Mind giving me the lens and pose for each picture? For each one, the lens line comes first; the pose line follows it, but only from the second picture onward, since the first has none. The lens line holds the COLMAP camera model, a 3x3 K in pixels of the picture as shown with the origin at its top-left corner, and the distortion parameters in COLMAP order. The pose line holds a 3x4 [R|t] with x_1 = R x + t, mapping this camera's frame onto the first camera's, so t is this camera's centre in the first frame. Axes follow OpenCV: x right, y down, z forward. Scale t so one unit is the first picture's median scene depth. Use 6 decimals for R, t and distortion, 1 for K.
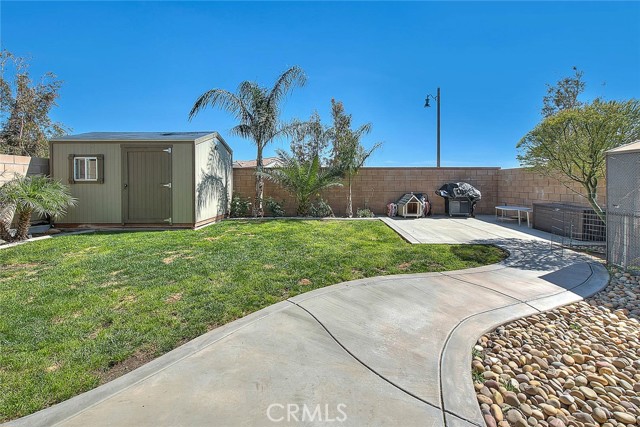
lens RADIAL K [[269.9, 0, 335.7], [0, 269.9, 184.1], [0, 0, 1]] dist [-0.000253, -0.000182]
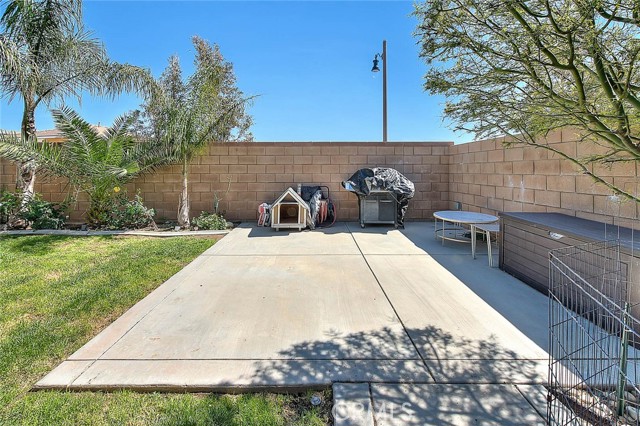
lens RADIAL K [[269.2, 0, 322.0], [0, 269.2, 169.7], [0, 0, 1]] dist [0.000246, -0.000052]
pose [[0.999996, 0.000760, 0.002716, 0.346674], [-0.000742, 0.999977, -0.006771, 0.002792], [-0.002721, 0.006769, 0.999973, 0.441017]]
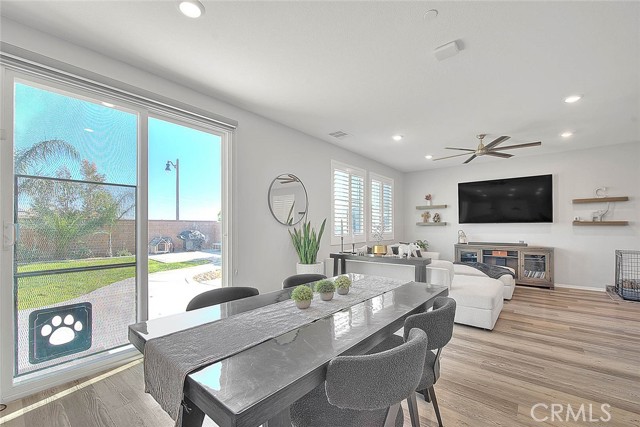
lens RADIAL K [[263.7, 0, 317.3], [0, 263.7, 222.5], [0, 0, 1]] dist [0.000106, -0.000311]
pose [[0.647014, 0.011184, 0.762396, -0.284333], [0.006312, 0.999780, -0.020023, -0.015896], [-0.762452, 0.017767, 0.646800, -0.642068]]
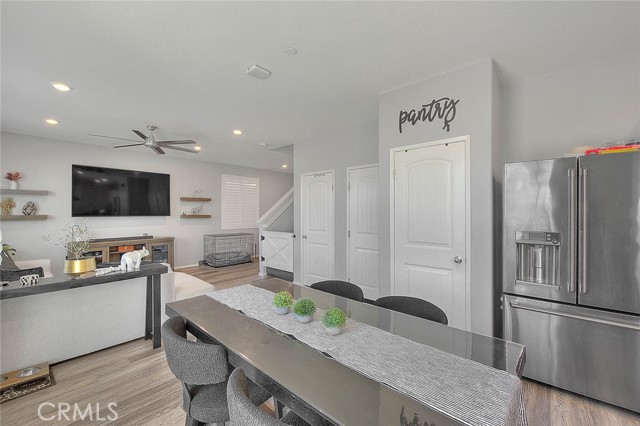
lens RADIAL K [[263.7, 0, 313.7], [0, 263.7, 212.6], [0, 0, 1]] dist [-0.001561, -0.000287]
pose [[-0.730057, 0.003556, 0.683377, -0.241872], [0.006777, 0.999975, 0.002037, -0.031646], [-0.683352, 0.006118, -0.730063, -0.415891]]
